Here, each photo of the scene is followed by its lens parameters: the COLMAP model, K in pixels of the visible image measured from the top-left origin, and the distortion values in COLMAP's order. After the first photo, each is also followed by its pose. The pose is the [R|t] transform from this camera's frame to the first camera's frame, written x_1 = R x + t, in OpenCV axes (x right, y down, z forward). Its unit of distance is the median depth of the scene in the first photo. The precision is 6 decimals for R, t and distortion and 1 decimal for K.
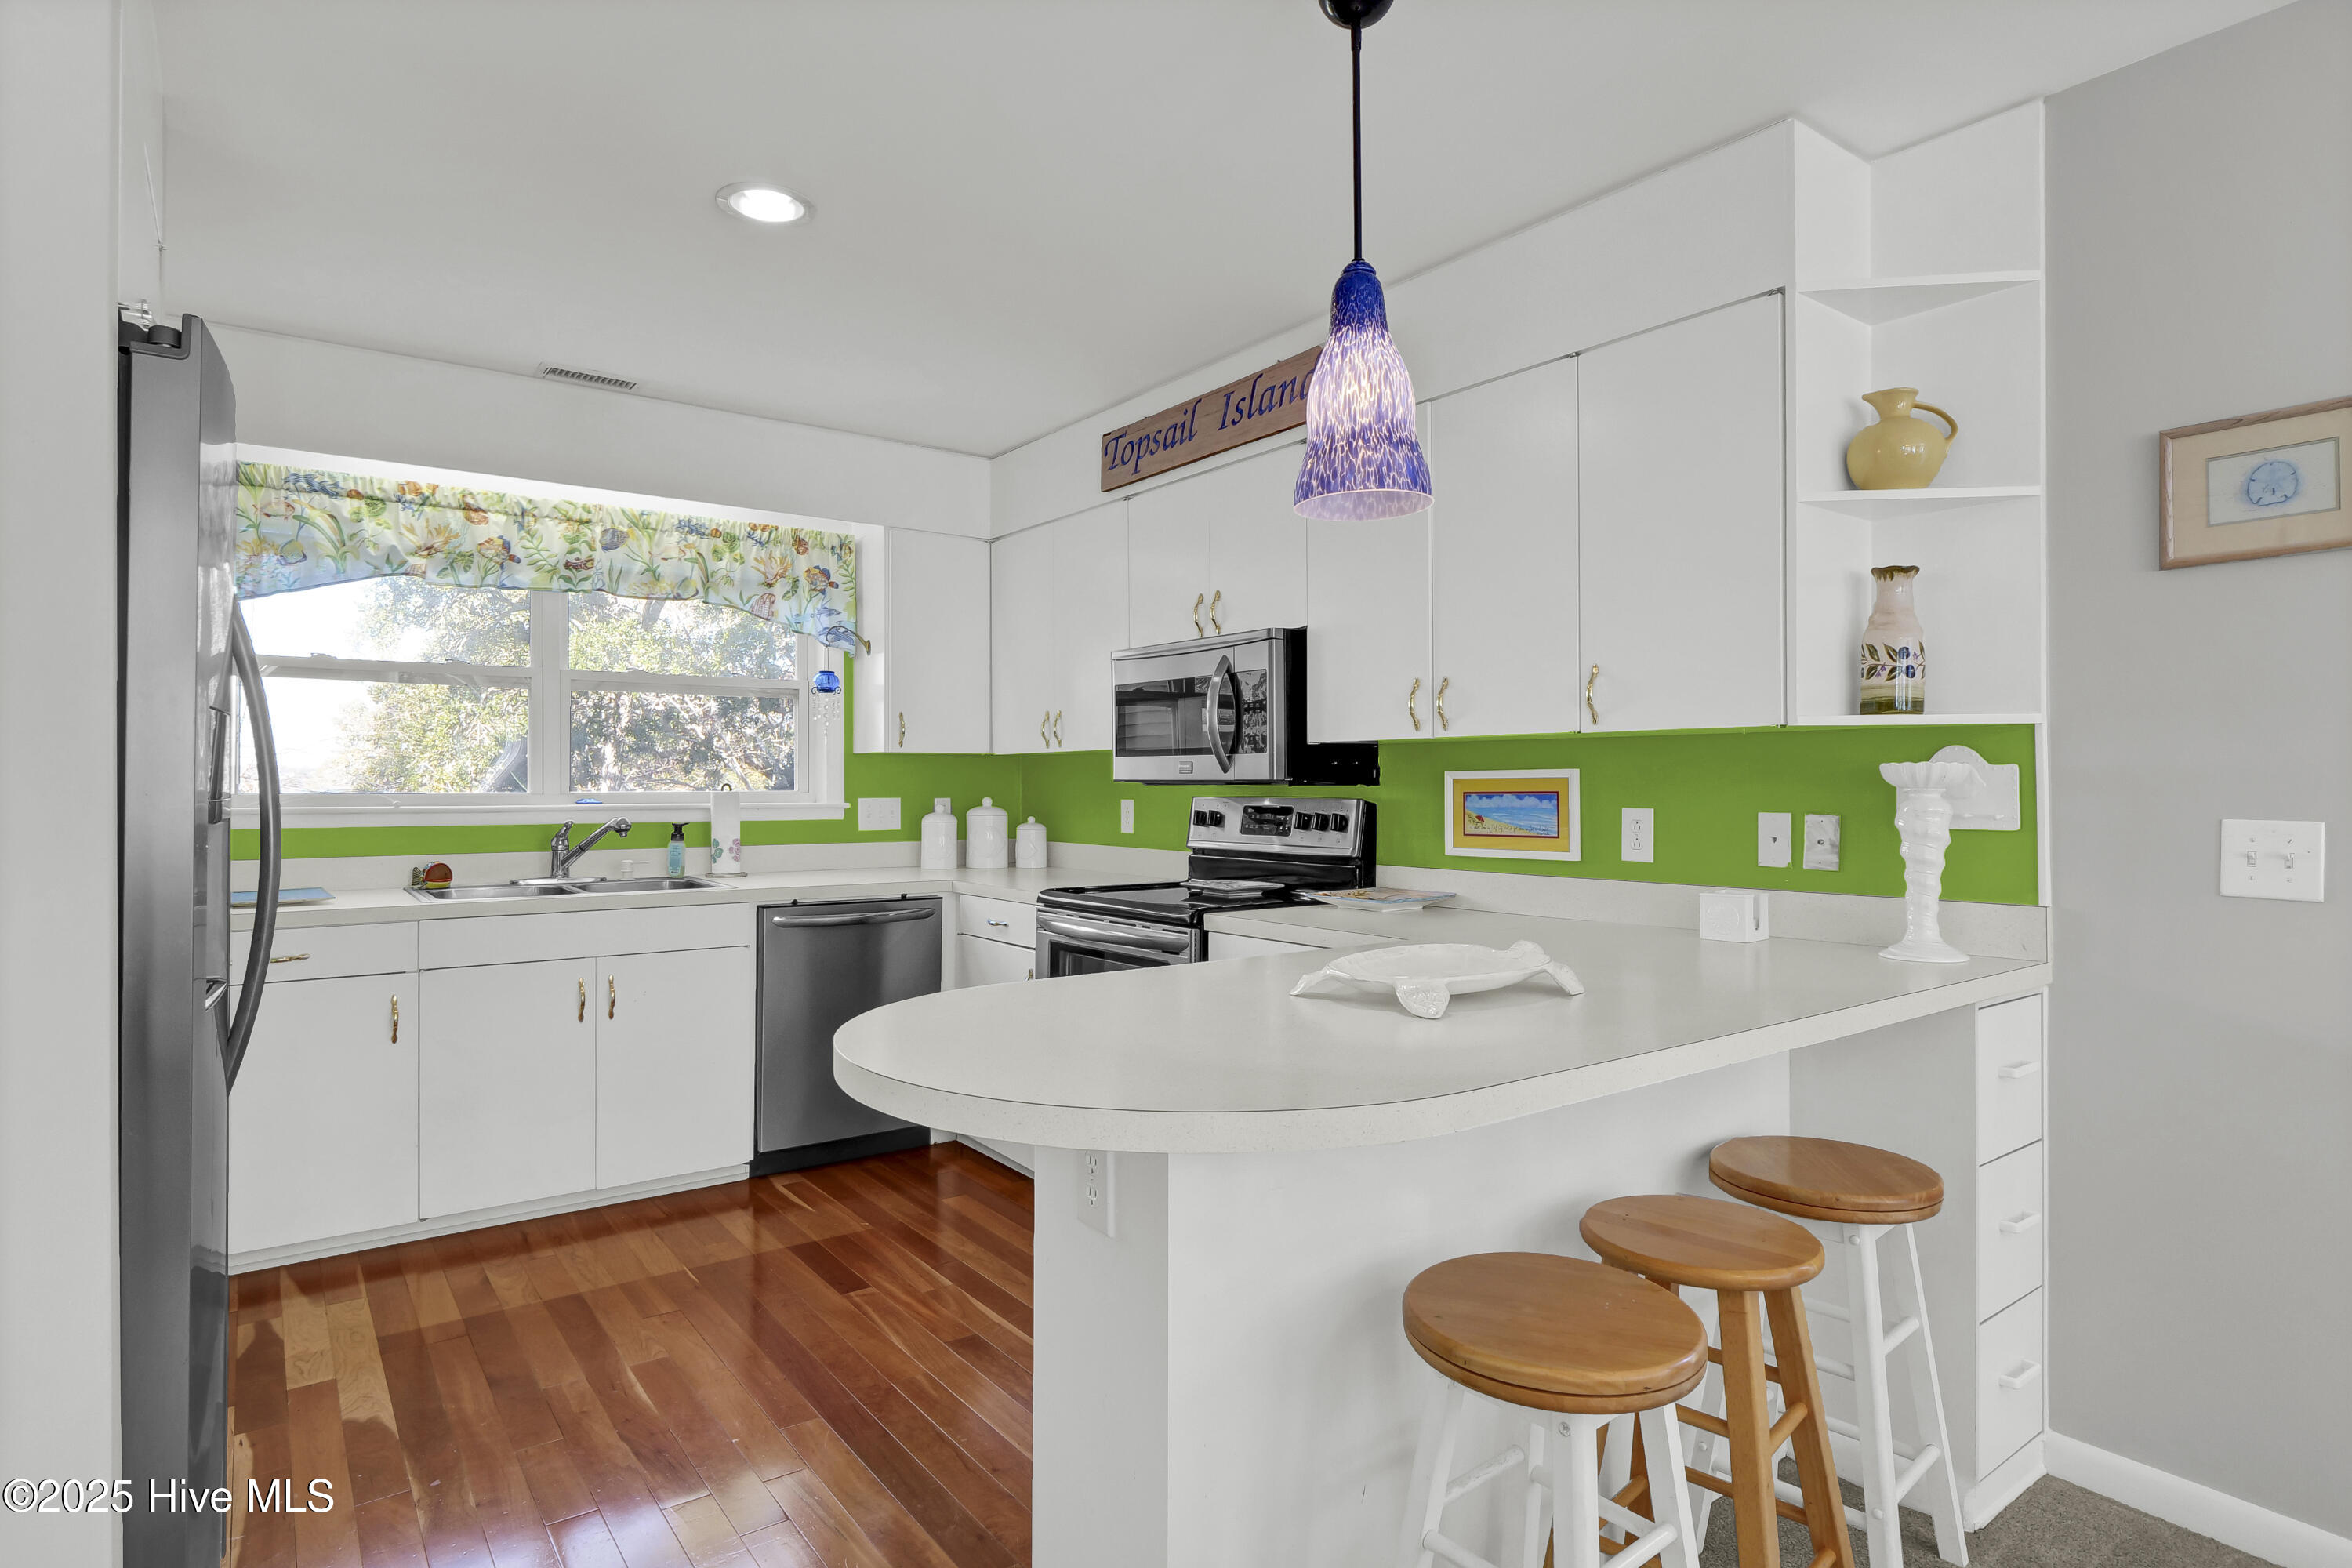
lens RADIAL K [[1281.9, 0, 1194.5], [0, 1281.9, 784.4], [0, 0, 1]] dist [0.005616, -0.000032]
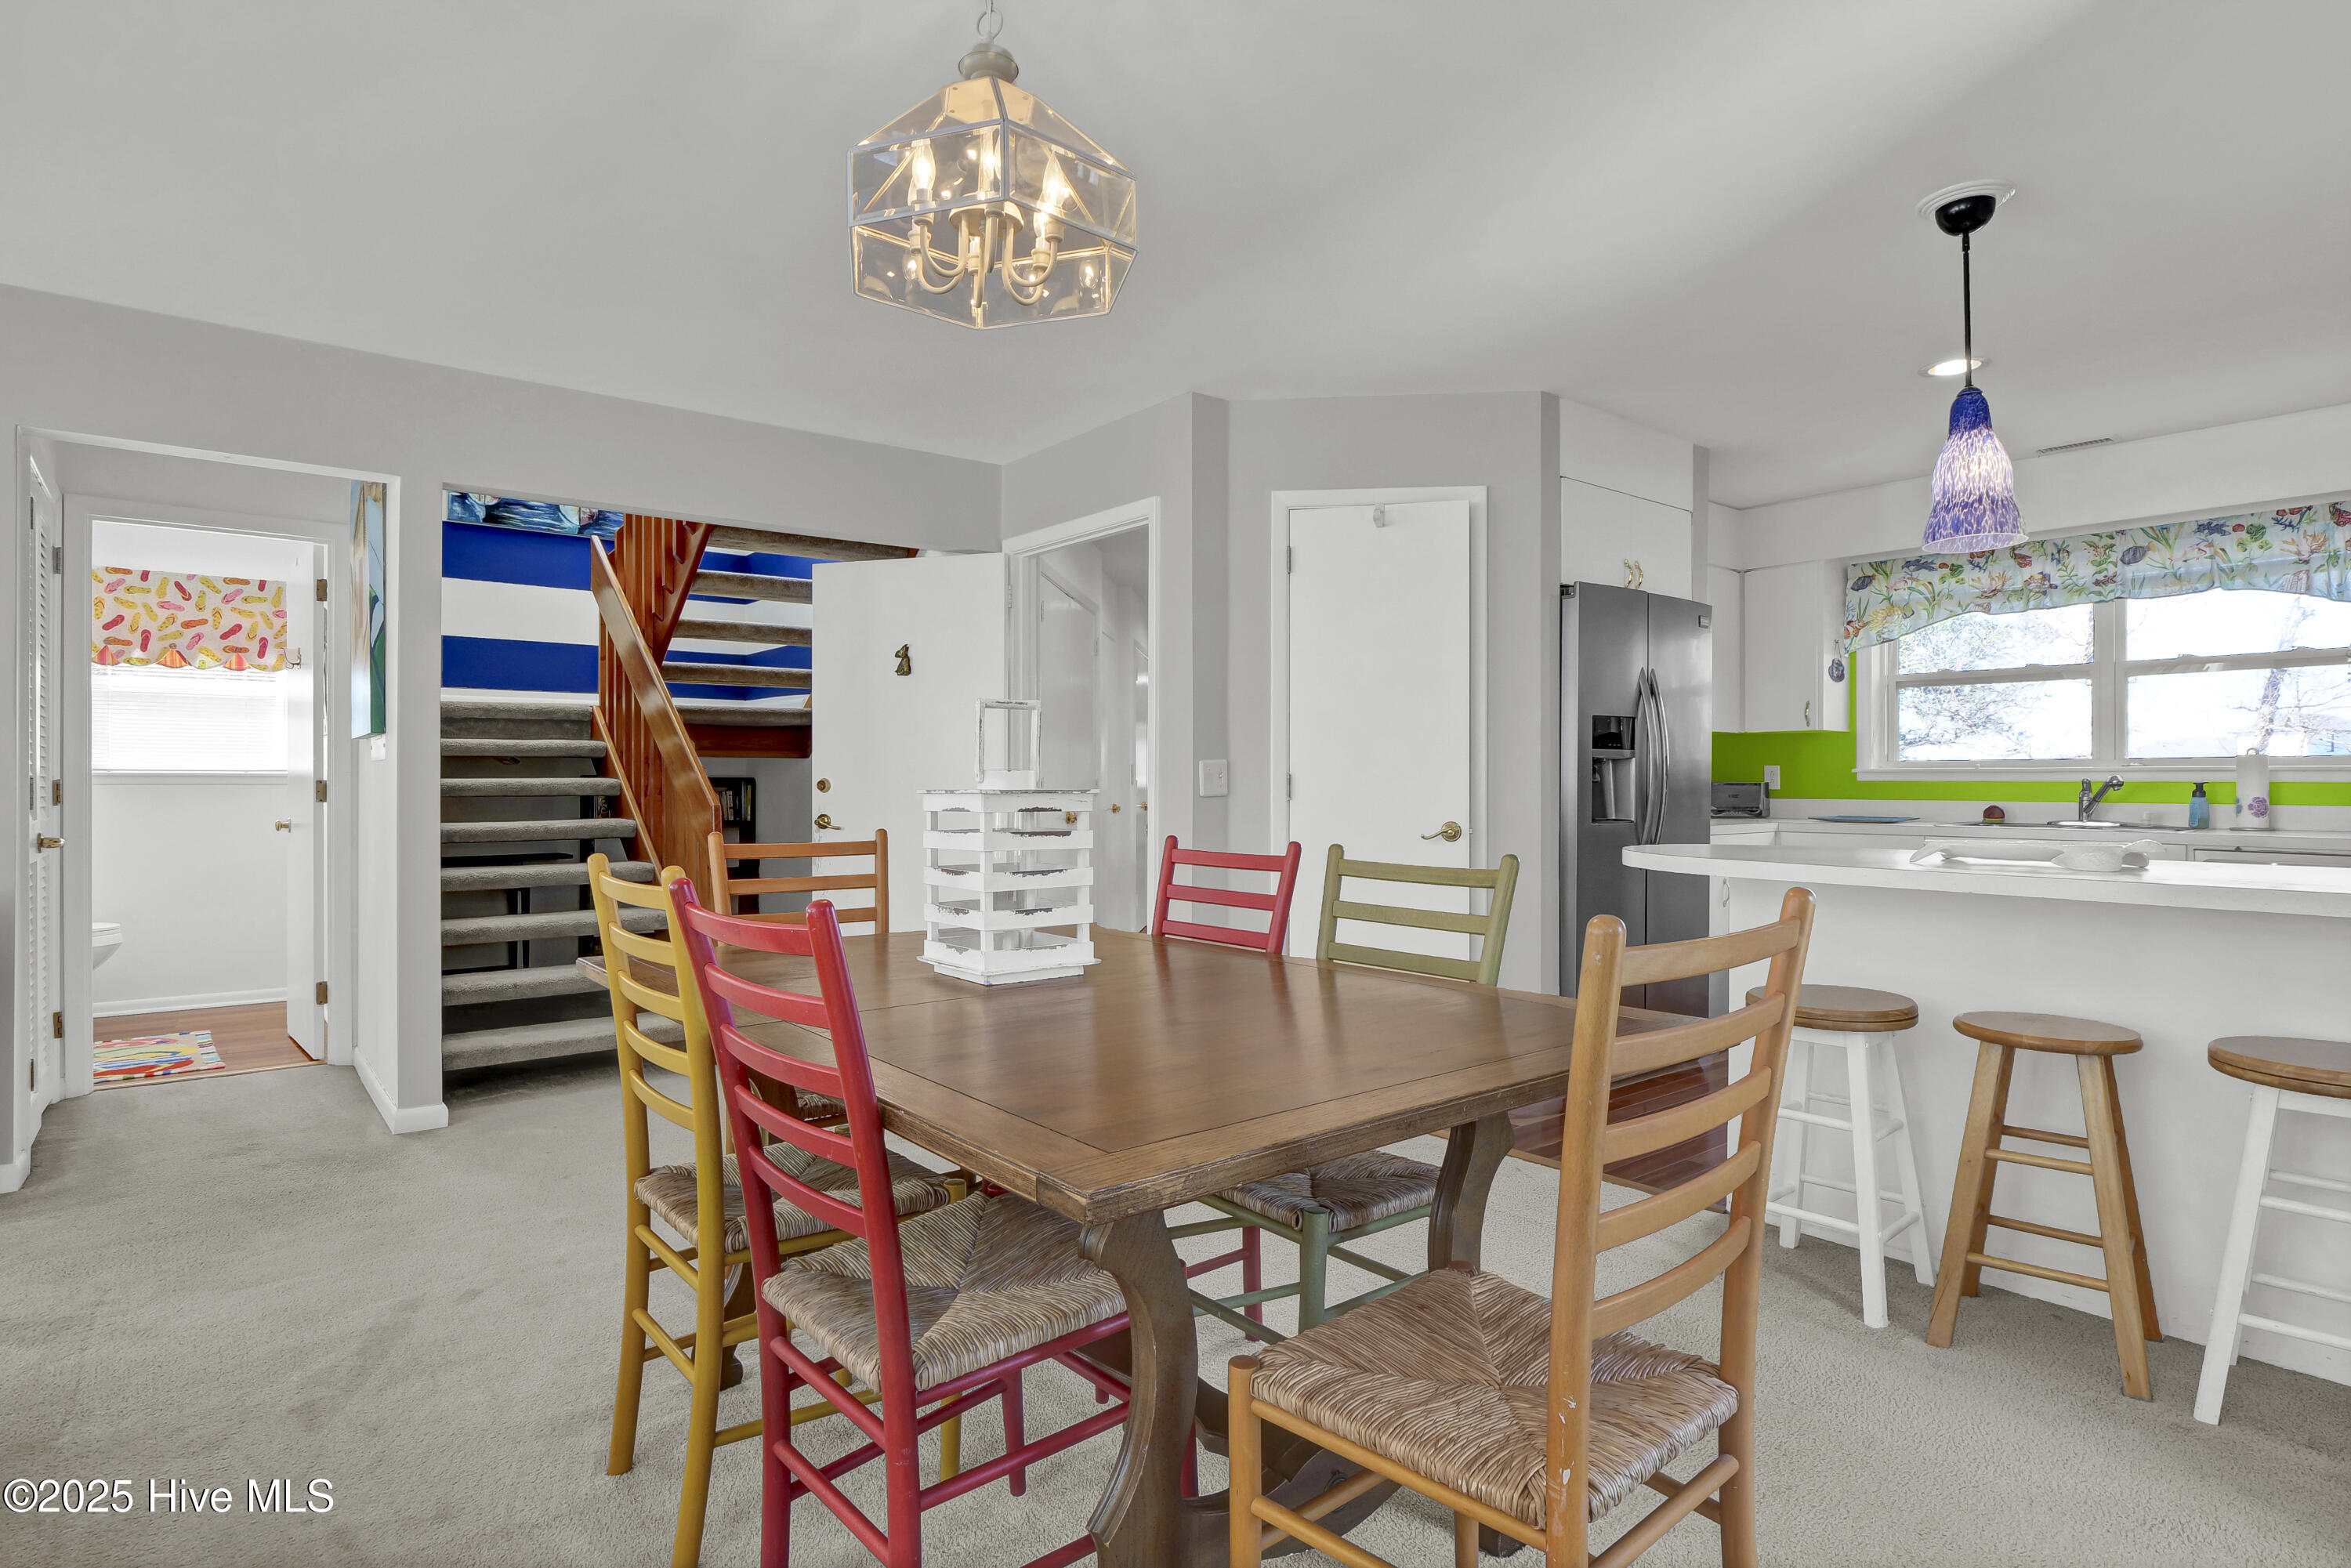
lens RADIAL K [[1281.3, 0, 1165.8], [0, 1281.3, 777.8], [0, 0, 1]] dist [0.005616, -0.000032]
pose [[0.048524, -0.001610, -0.998821, 0.764497], [0.002097, 0.999997, -0.001510, 0.027452], [0.998820, -0.002021, 0.048527, -0.008934]]
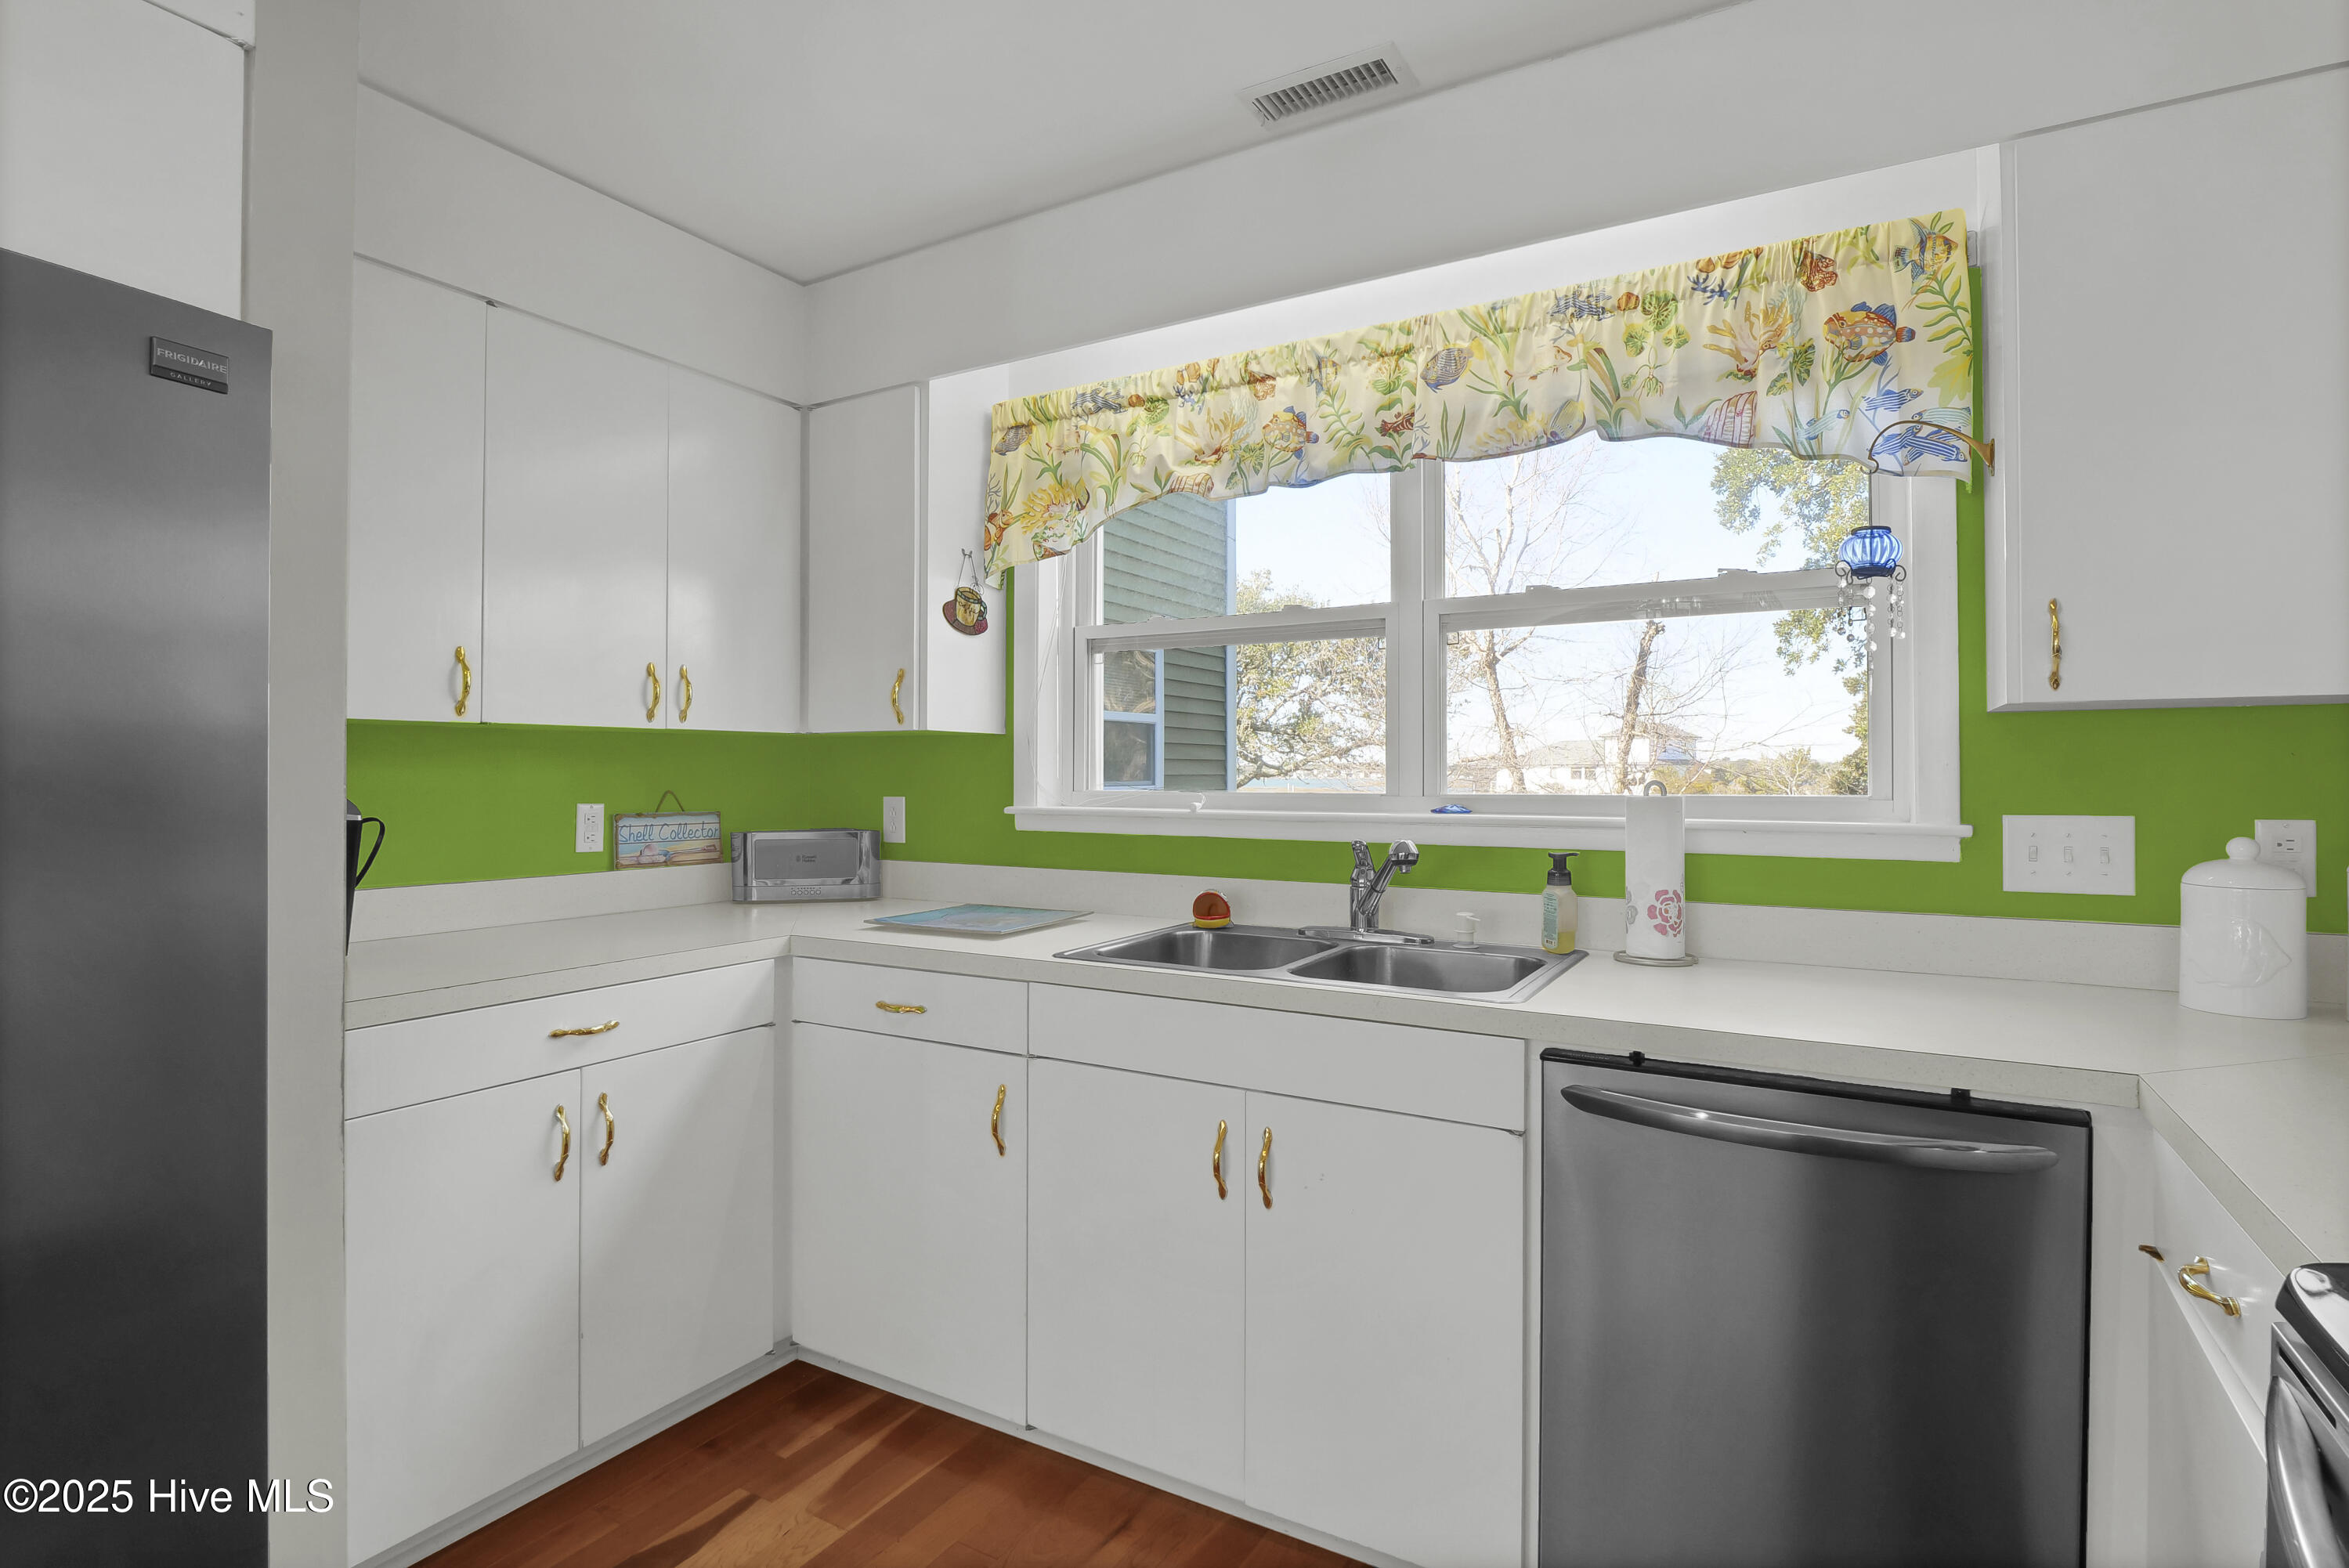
lens RADIAL K [[1171.3, 0, 1154.3], [0, 1171.3, 768.1], [0, 0, 1]] dist [-0.011306, -0.000411]
pose [[0.367161, -0.001947, -0.930155, -0.001702], [0.000738, 0.999998, -0.001801, -0.005188], [0.930157, -0.000025, 0.367162, 0.682570]]
